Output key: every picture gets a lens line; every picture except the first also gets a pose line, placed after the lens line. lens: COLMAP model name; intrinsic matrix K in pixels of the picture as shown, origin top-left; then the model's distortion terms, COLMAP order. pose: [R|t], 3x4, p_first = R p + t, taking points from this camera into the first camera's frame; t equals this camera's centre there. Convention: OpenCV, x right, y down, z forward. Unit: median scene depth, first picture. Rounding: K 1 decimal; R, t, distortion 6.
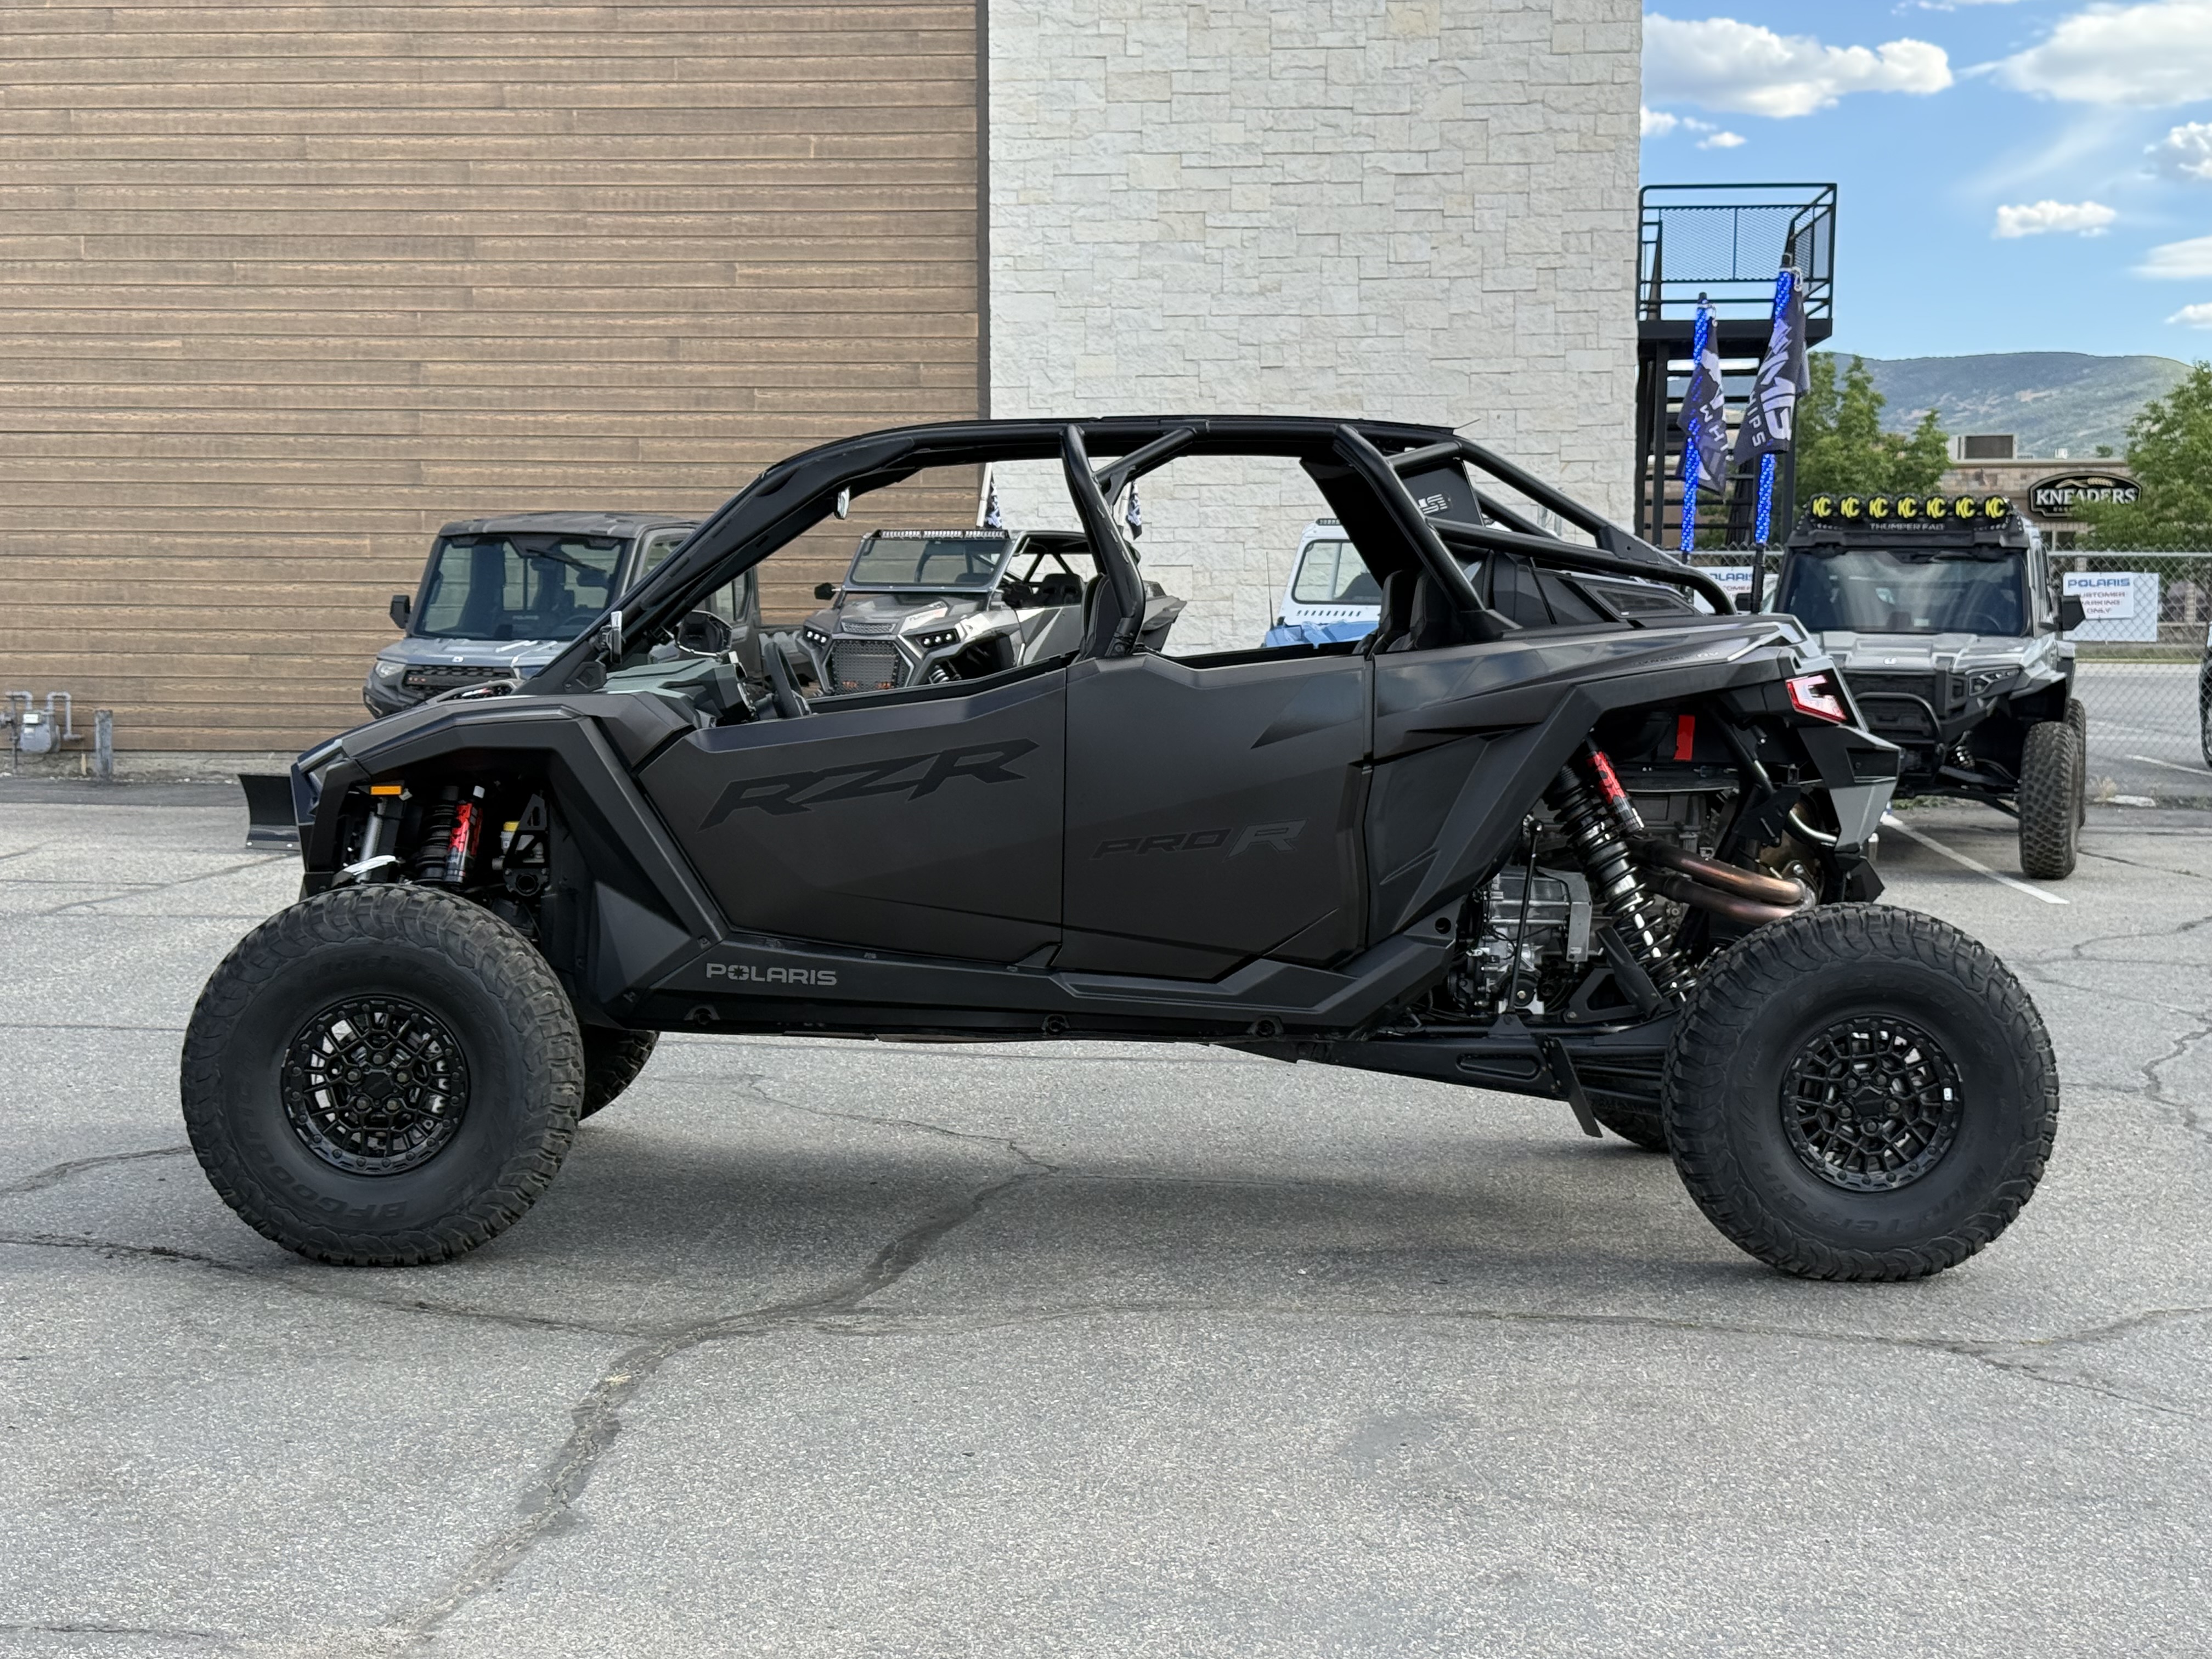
lens RADIAL K [[3245.1, 0, 1049.9], [0, 3245.1, 804.9], [0, 0, 1]] dist [0.192298, 0.000000]
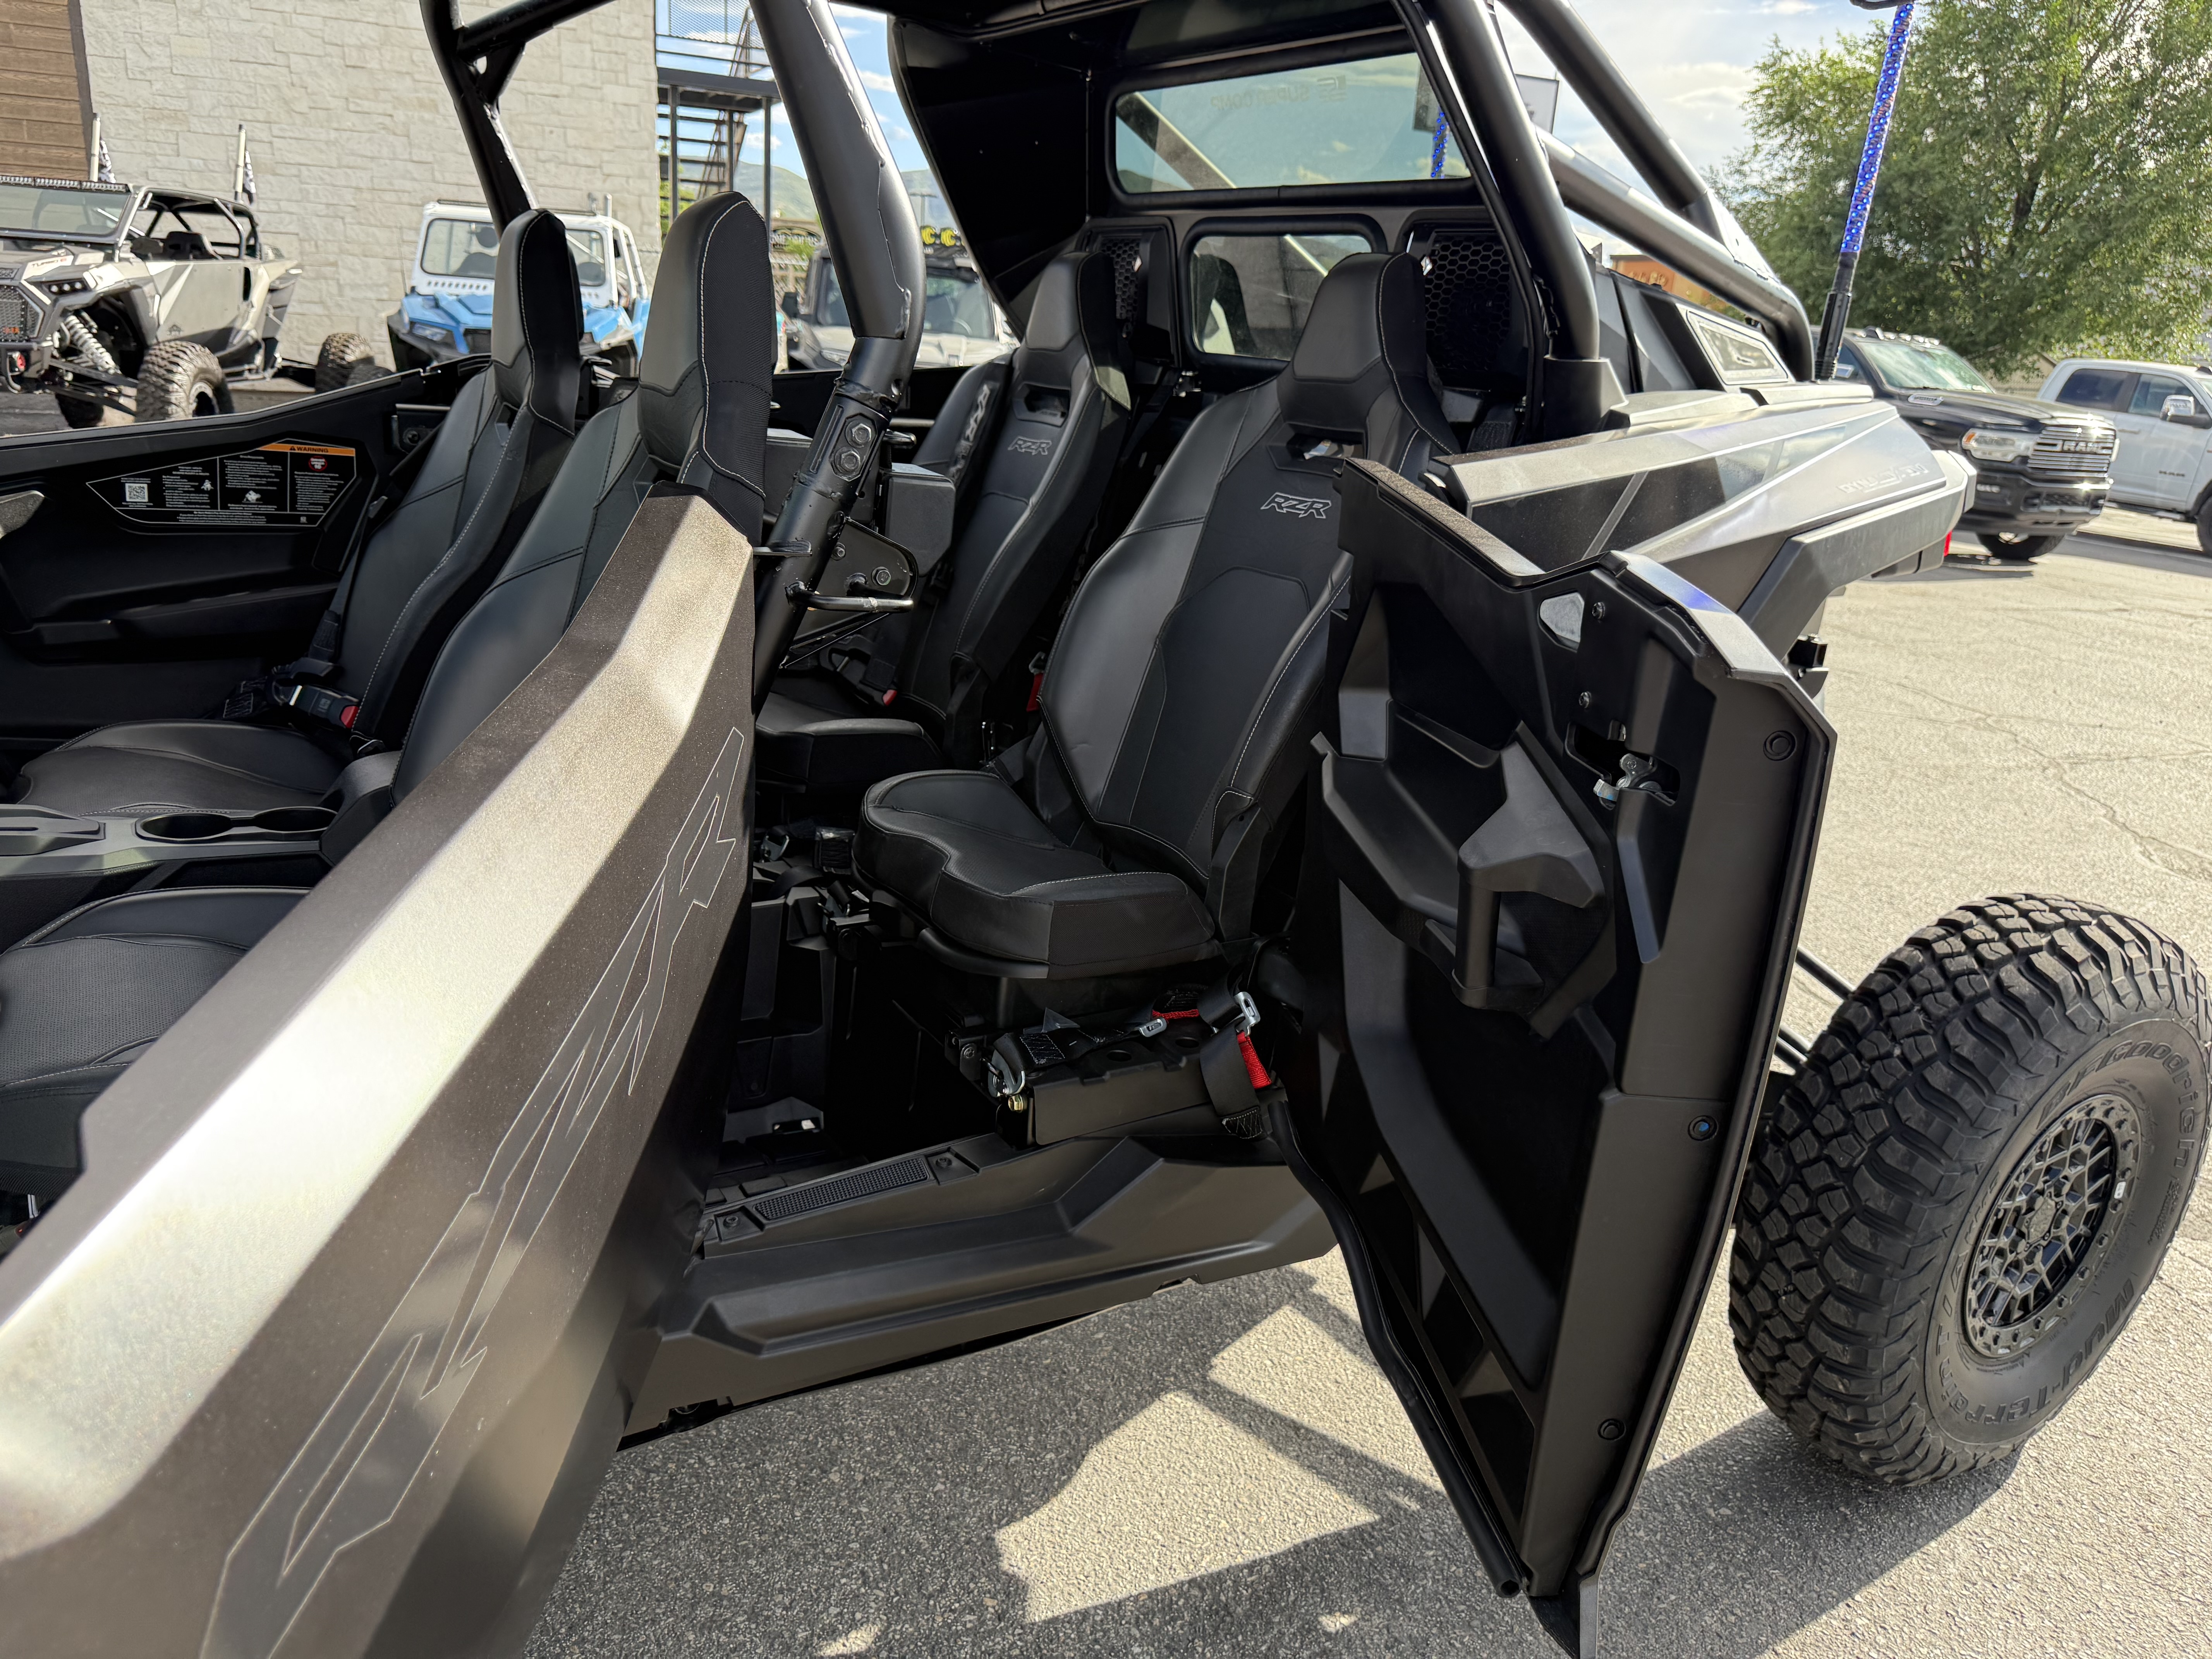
lens RADIAL K [[1593.4, 0, 1105.5], [0, 1593.4, 842.0], [0, 0, 1]] dist [0.023496, -0.027991]
pose [[0.864276, -0.105619, 0.491804, -0.014619], [-0.029301, 0.965477, 0.258836, -0.017814], [-0.502163, -0.238117, 0.831344, 0.295492]]
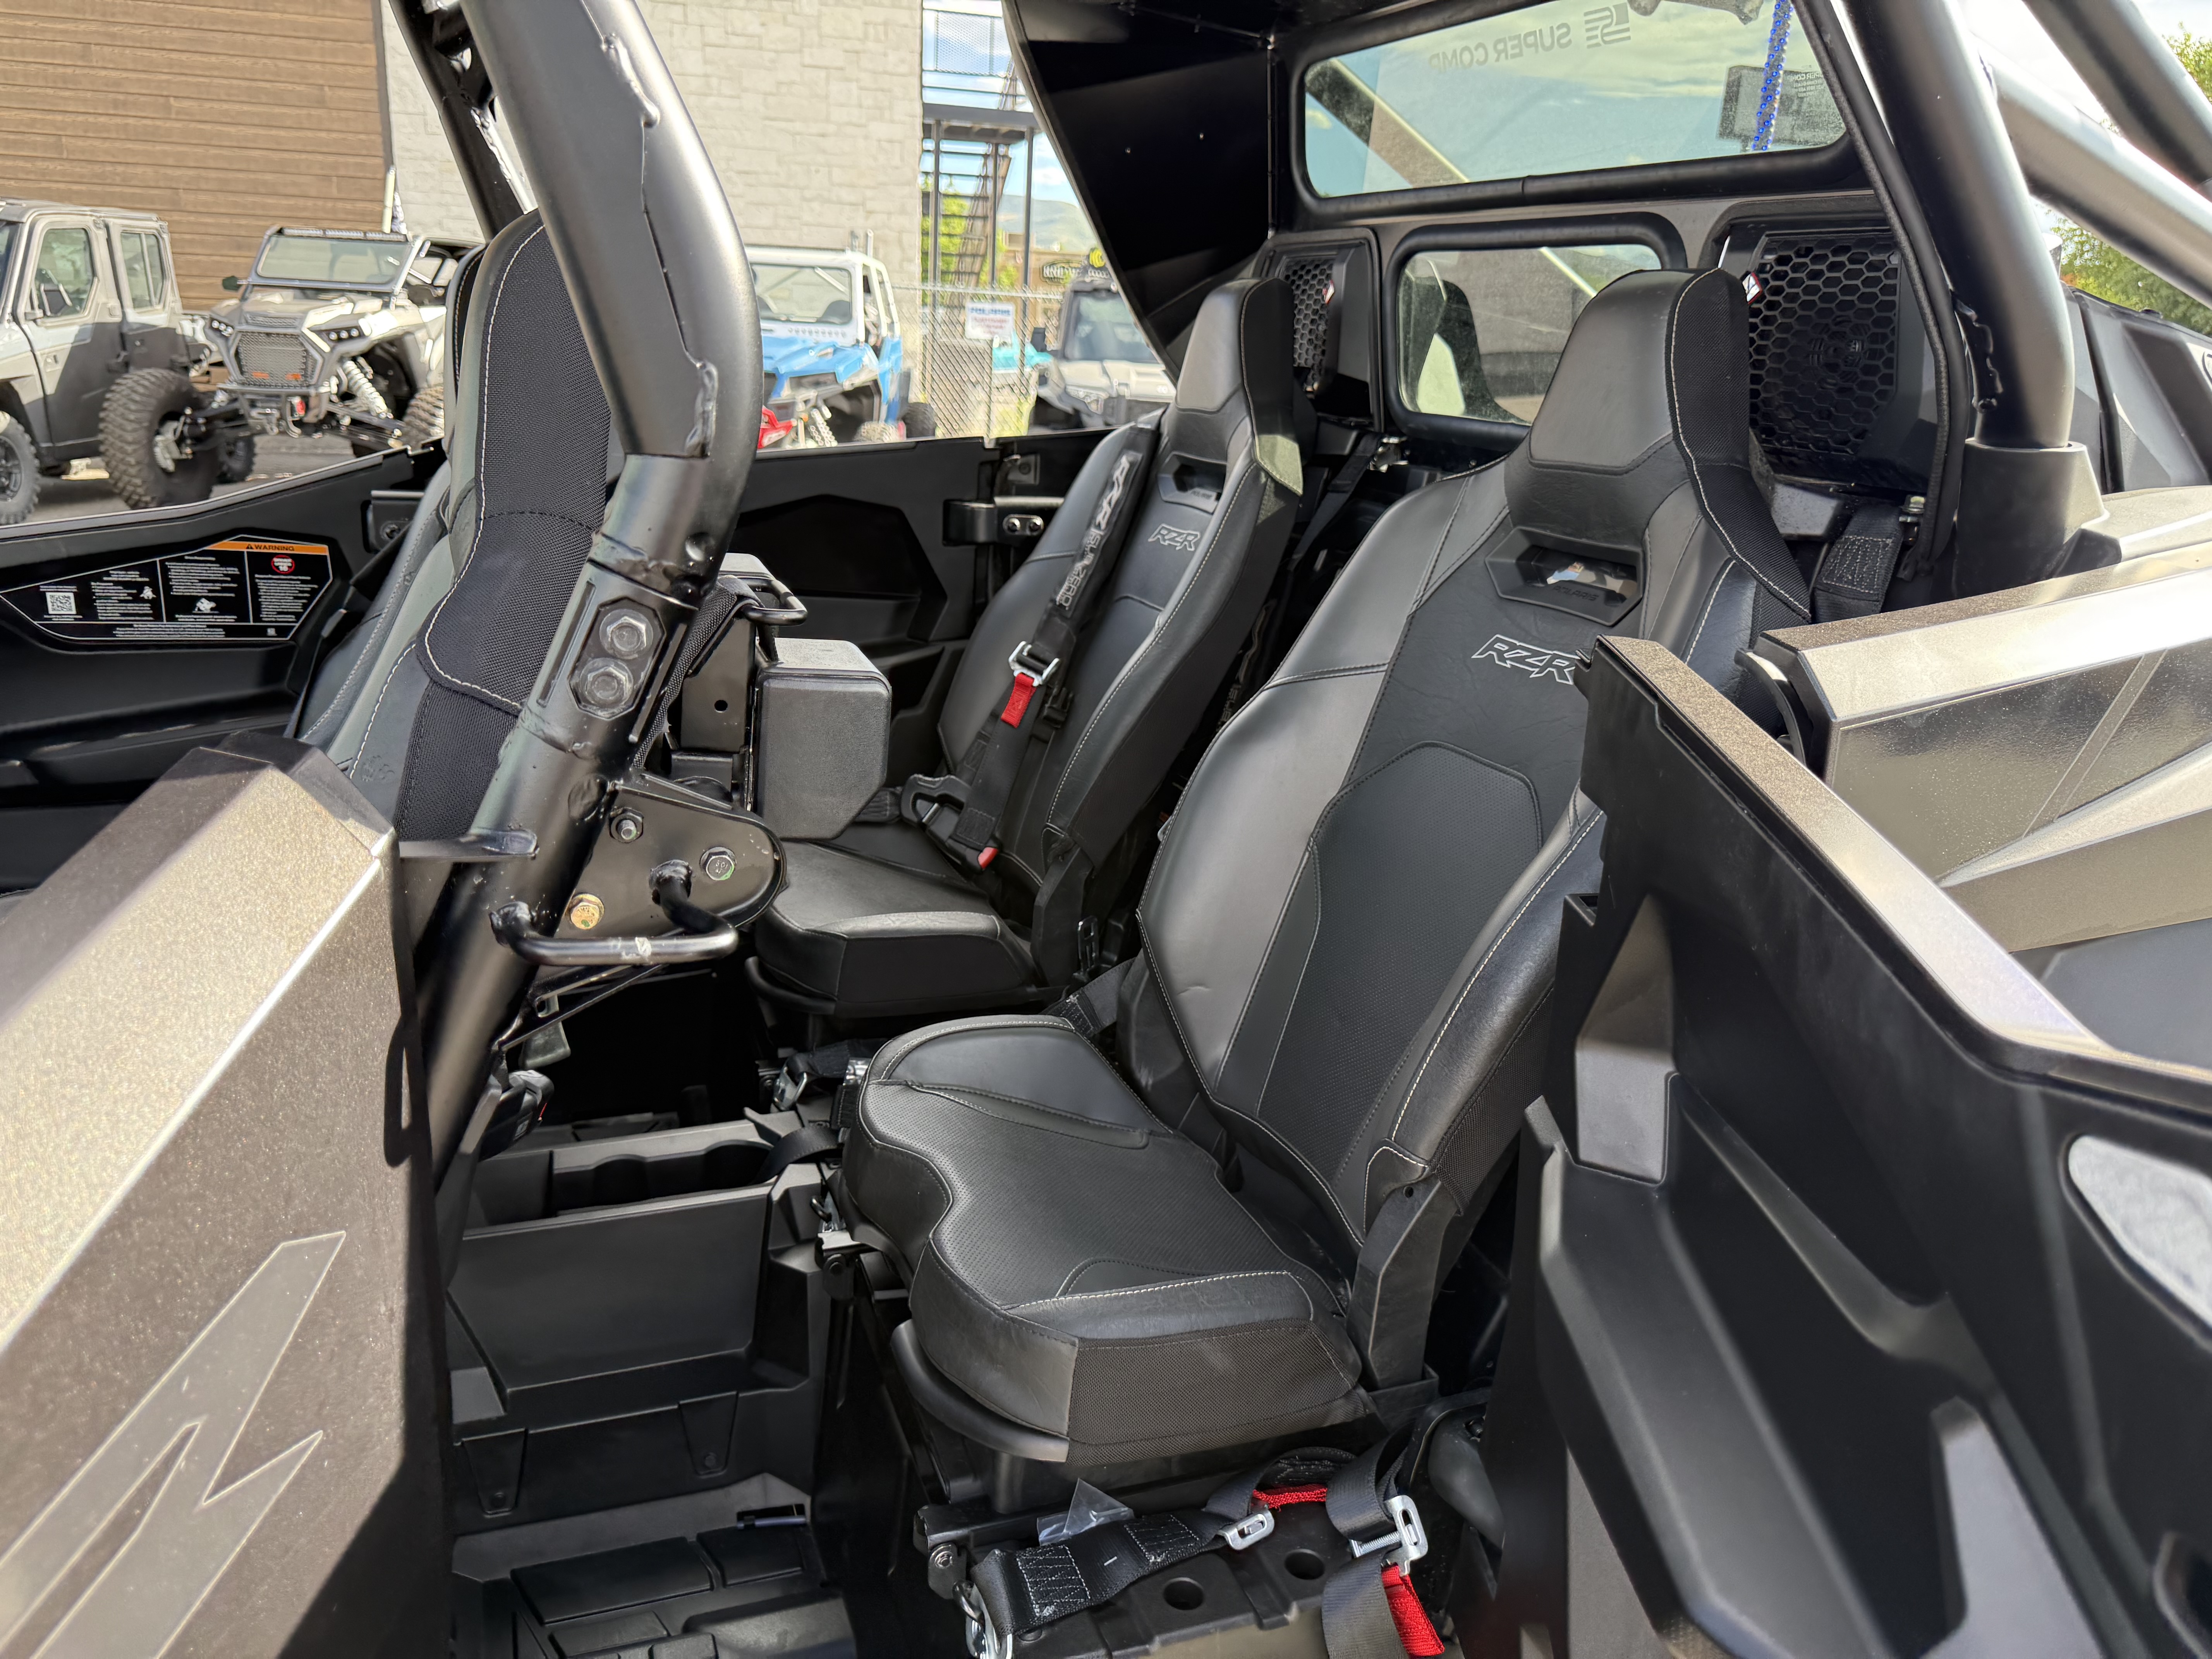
lens RADIAL K [[1593.4, 0, 1089.5], [0, 1593.4, 830.1], [0, 0, 1]] dist [0.023496, -0.027991]
pose [[0.938791, -0.063873, 0.338515, 0.006807], [-0.021462, 0.969907, 0.242526, -0.021076], [-0.343819, -0.234946, 0.909169, 0.321705]]
